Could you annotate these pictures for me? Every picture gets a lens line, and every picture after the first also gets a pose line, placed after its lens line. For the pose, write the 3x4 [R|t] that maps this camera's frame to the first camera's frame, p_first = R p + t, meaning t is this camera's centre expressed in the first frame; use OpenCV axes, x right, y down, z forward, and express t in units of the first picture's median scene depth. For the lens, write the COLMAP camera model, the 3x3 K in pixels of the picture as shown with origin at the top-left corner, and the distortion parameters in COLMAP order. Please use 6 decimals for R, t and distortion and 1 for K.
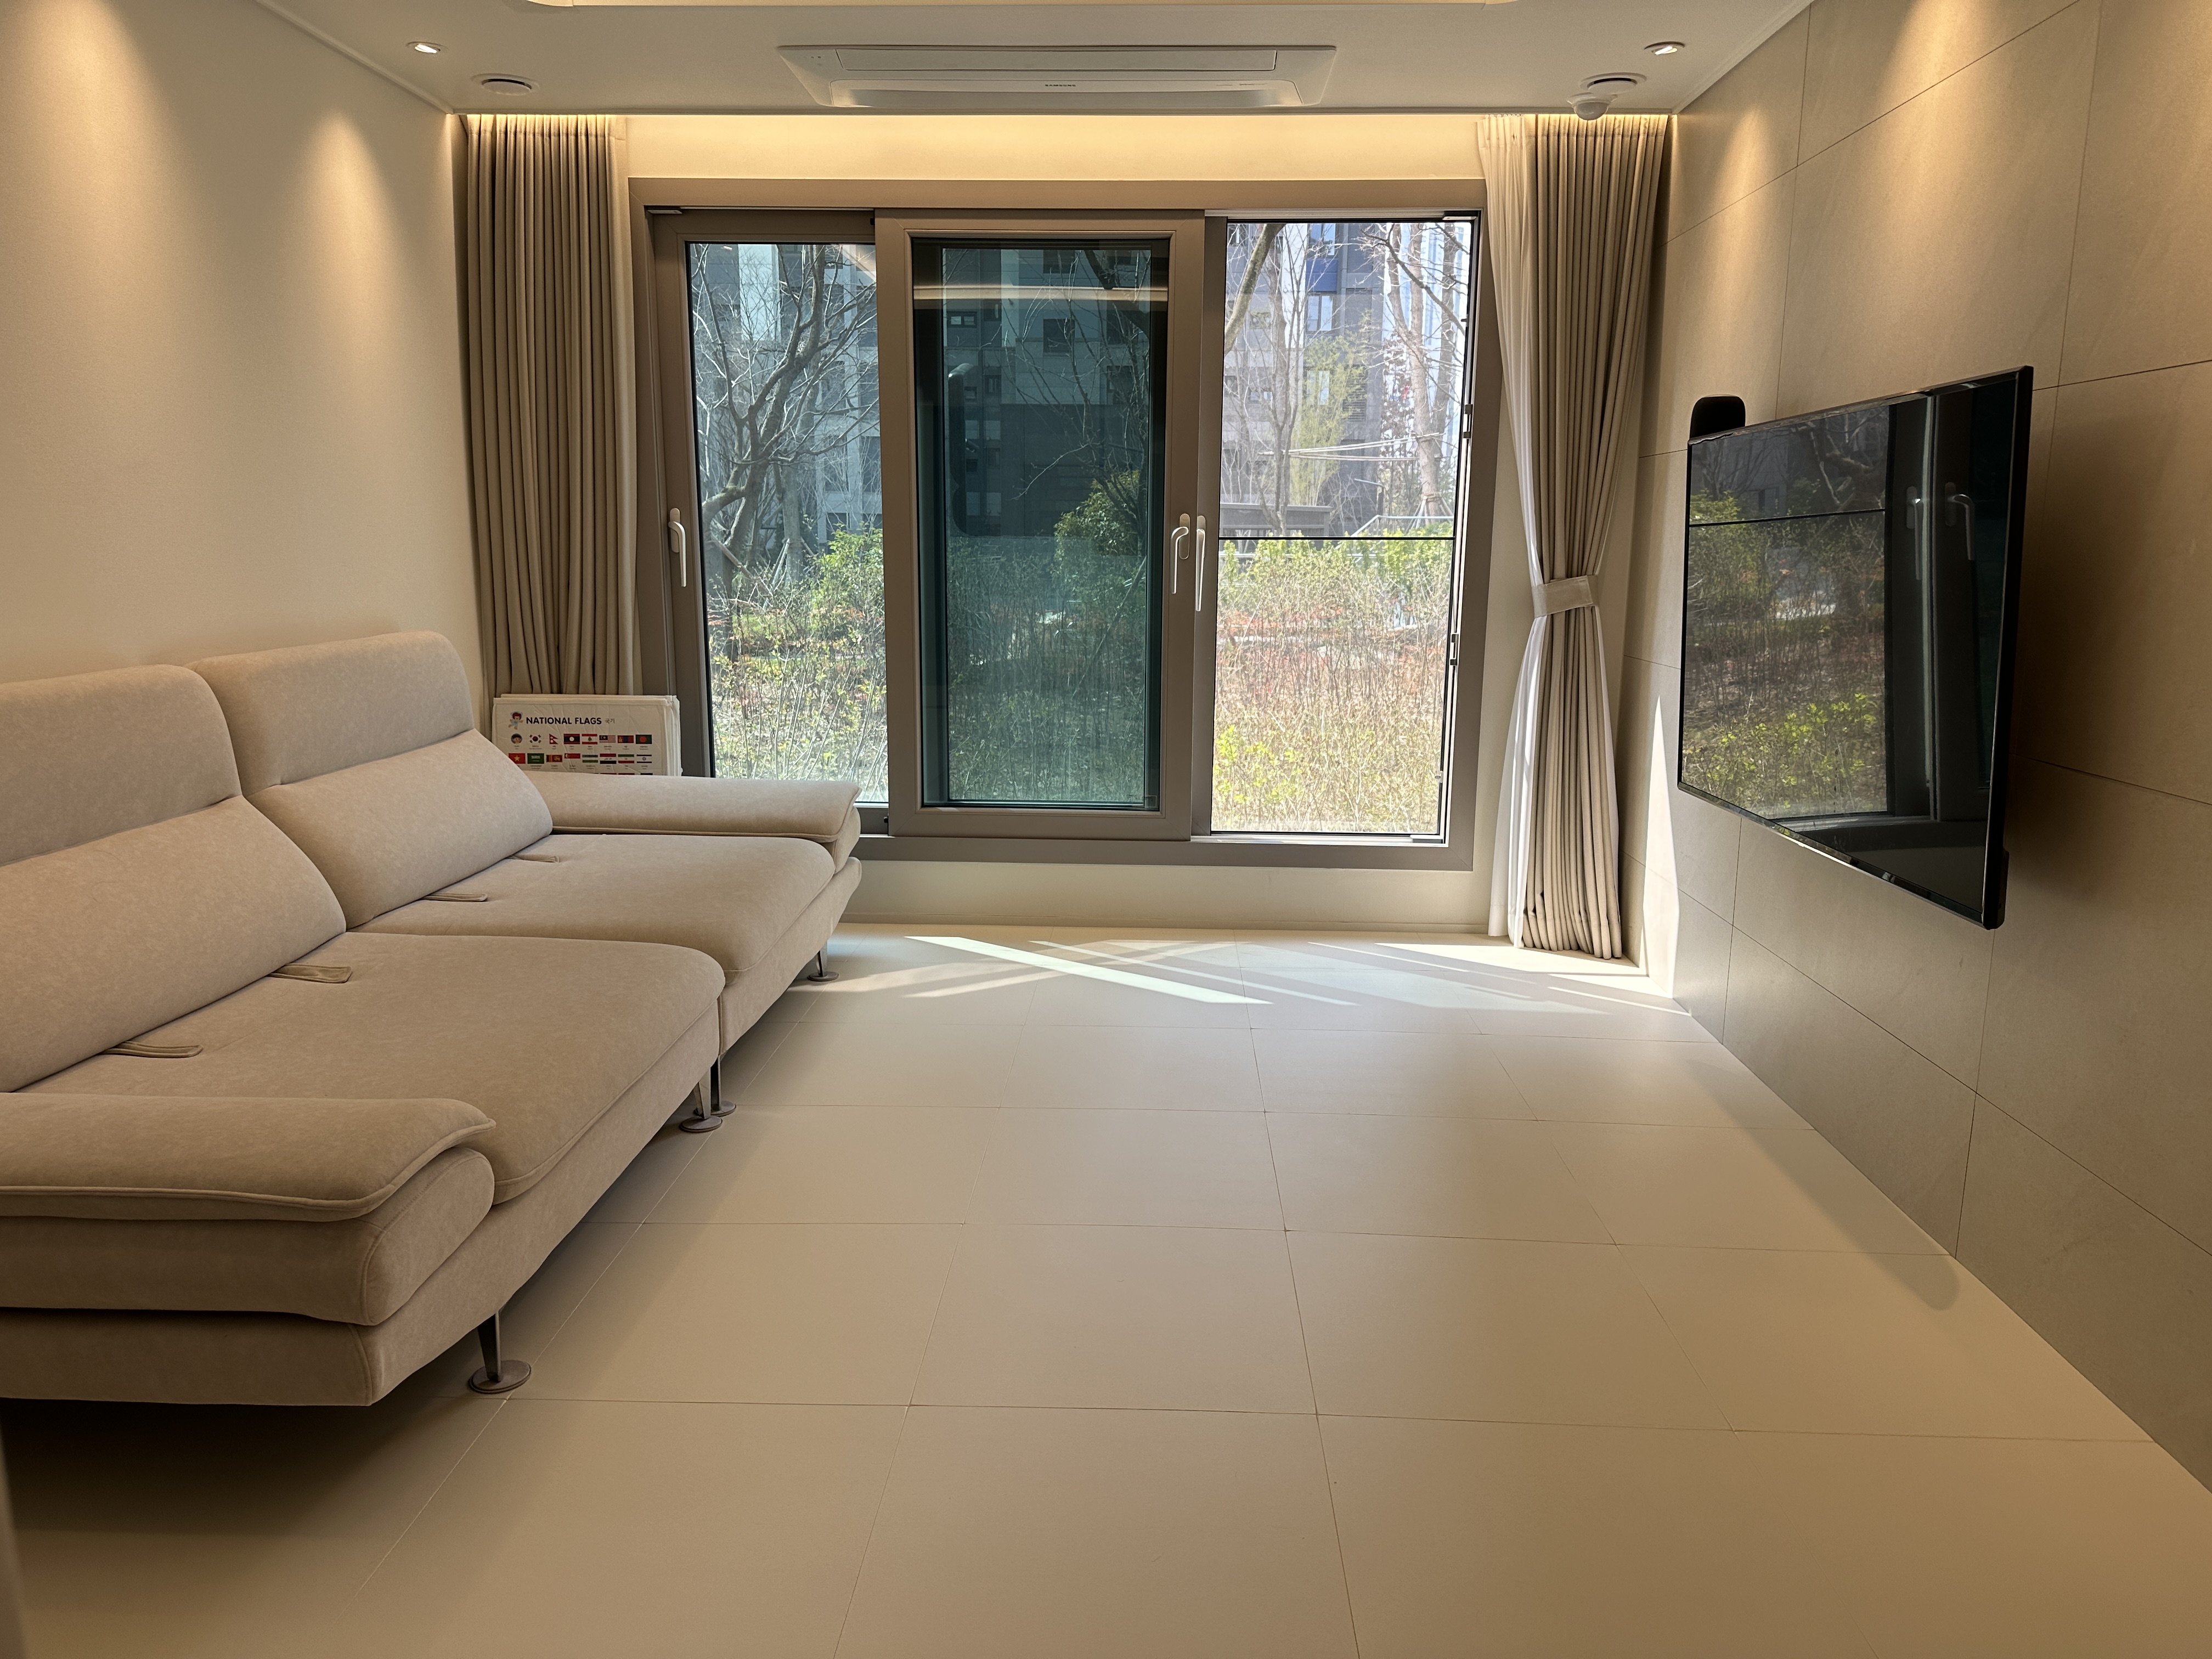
lens RADIAL K [[1570.0, 0, 1106.0], [0, 1570.0, 829.5], [0, 0, 1]] dist [0.003673, -0.094282]
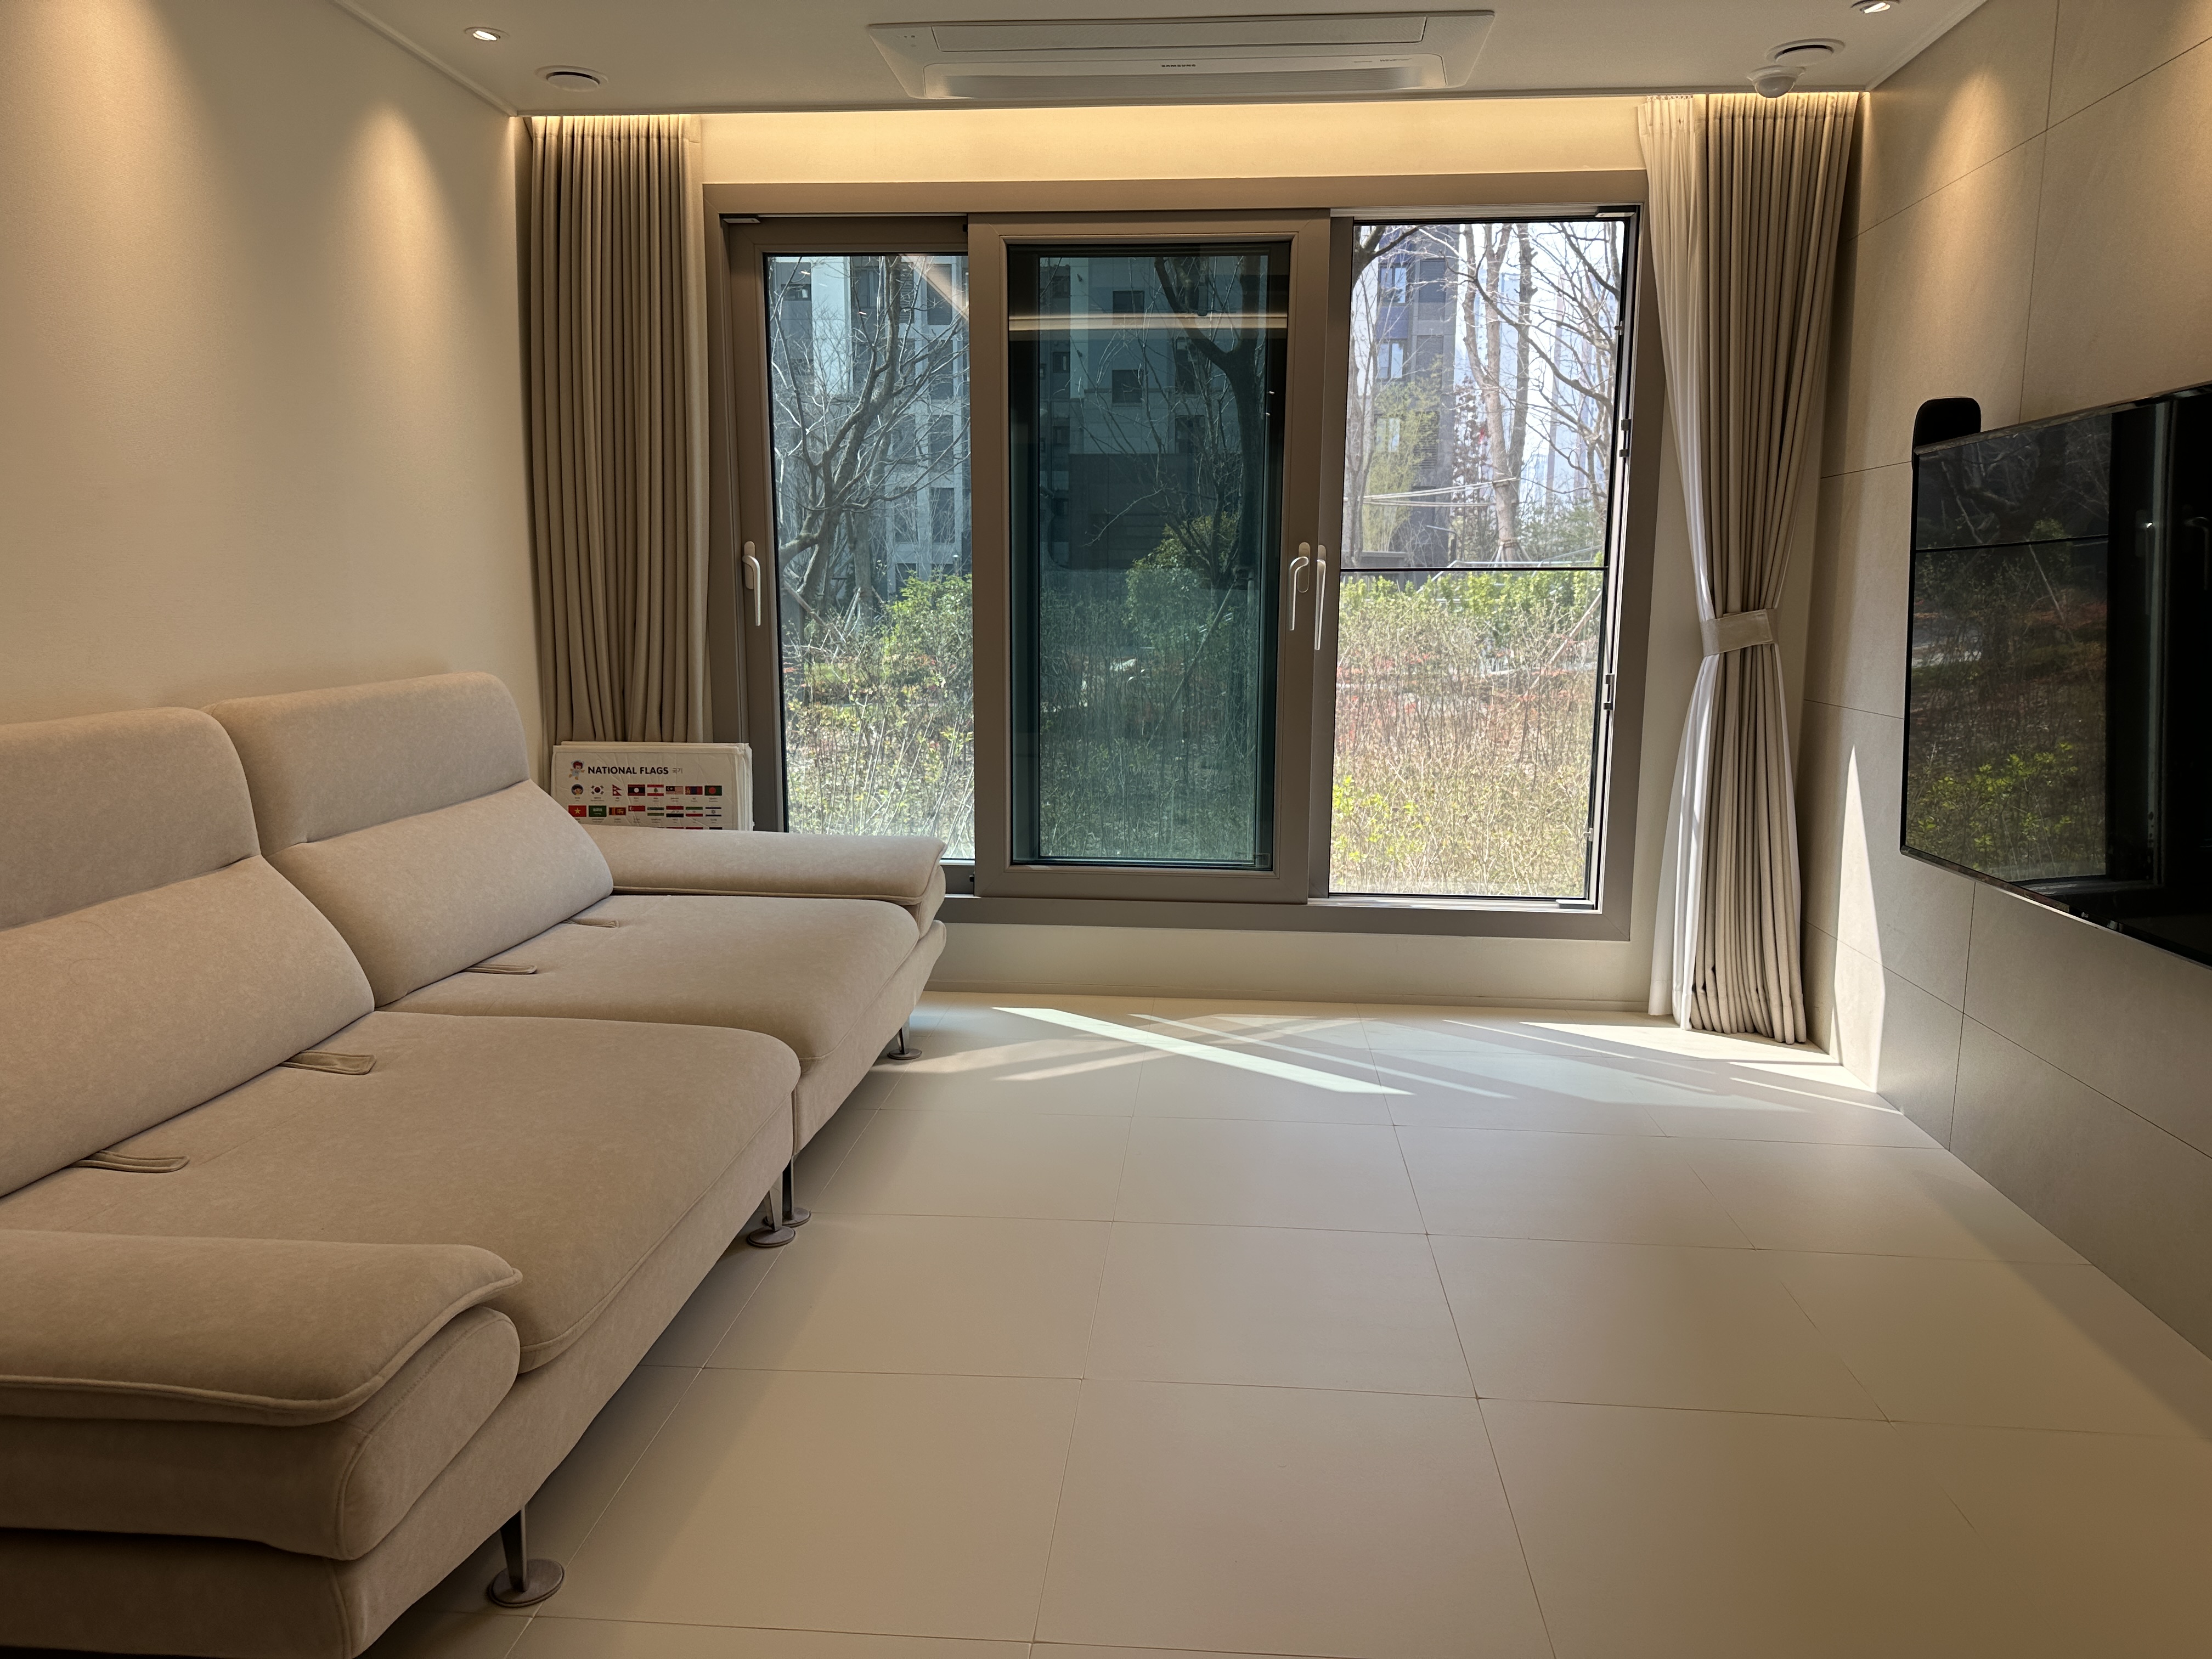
lens RADIAL K [[1559.2, 0, 1072.7], [0, 1559.2, 831.6], [0, 0, 1]] dist [-0.000321, -0.089094]
pose [[0.998145, 0.004269, -0.060726, -0.030252], [-0.006014, 0.999573, -0.028587, -0.009176], [0.060578, 0.028899, 0.997745, 0.107939]]
